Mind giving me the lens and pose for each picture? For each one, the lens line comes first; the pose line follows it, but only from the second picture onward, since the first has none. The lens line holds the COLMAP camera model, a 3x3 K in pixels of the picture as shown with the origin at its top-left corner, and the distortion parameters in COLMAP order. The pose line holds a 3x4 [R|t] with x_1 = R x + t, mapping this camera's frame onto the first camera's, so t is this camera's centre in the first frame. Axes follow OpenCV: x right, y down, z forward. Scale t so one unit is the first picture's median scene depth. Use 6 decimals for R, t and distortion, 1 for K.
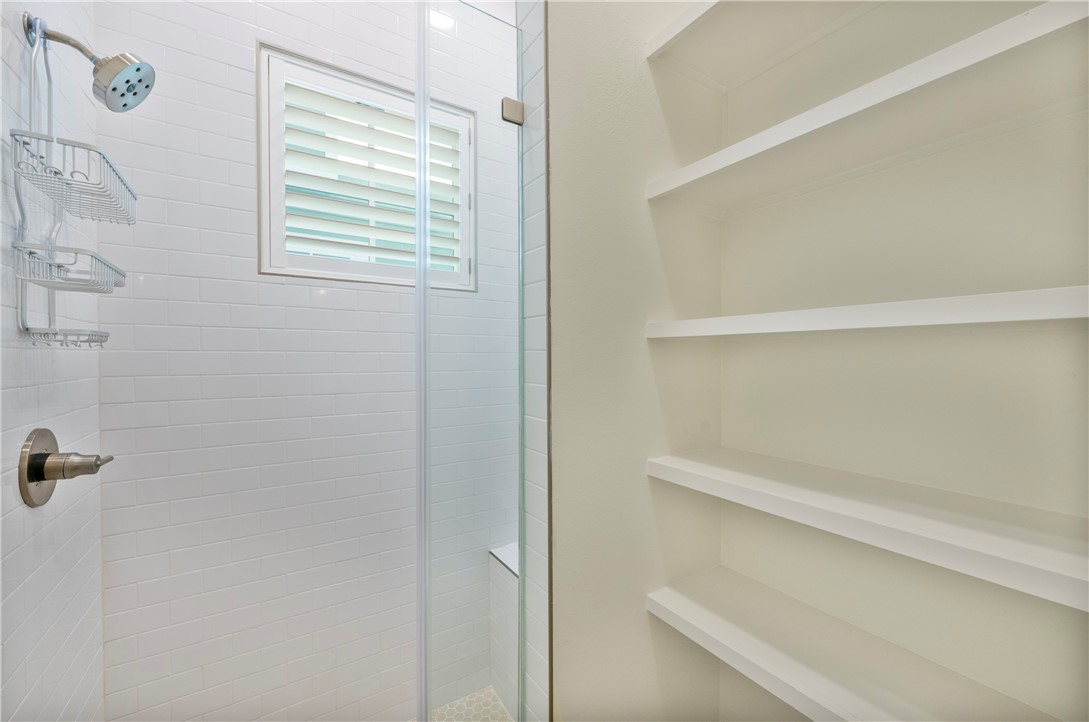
lens RADIAL K [[435.4, 0, 548.5], [0, 435.4, 363.7], [0, 0, 1]] dist [-0.003257, -0.000070]
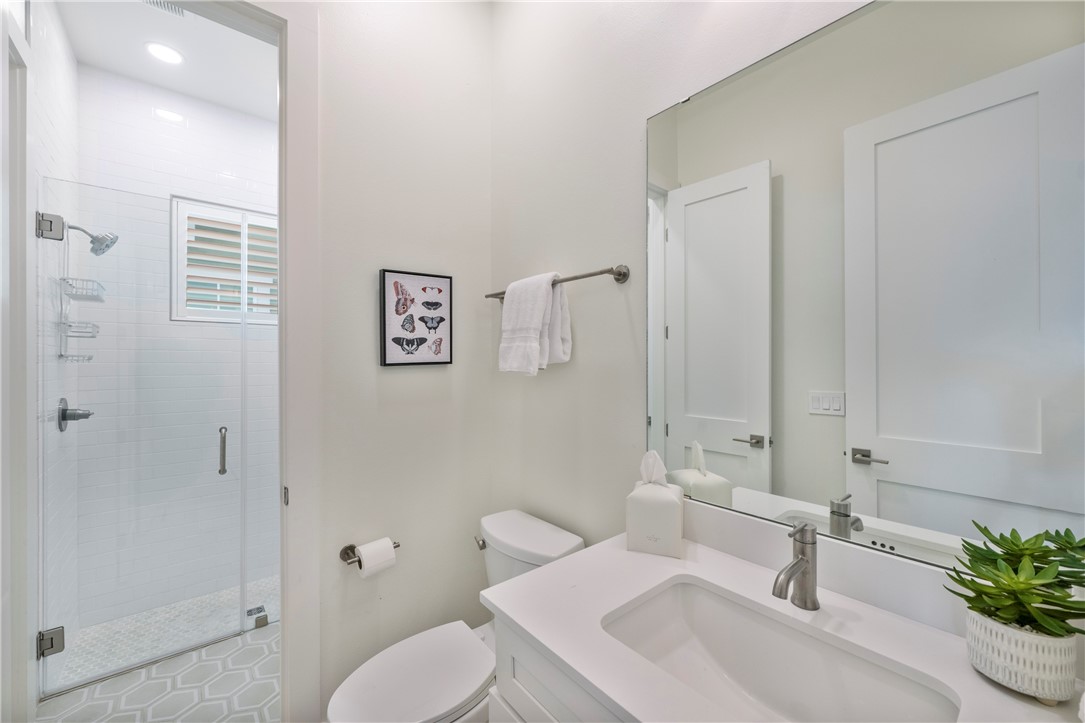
lens RADIAL K [[428.8, 0, 542.8], [0, 428.8, 360.6], [0, 0, 1]] dist [-0.002815, 0.000015]
pose [[0.991913, -0.000174, 0.126923, 1.006236], [0.002680, 0.999805, -0.019572, 0.002170], [-0.126895, 0.019754, 0.991719, -1.493779]]
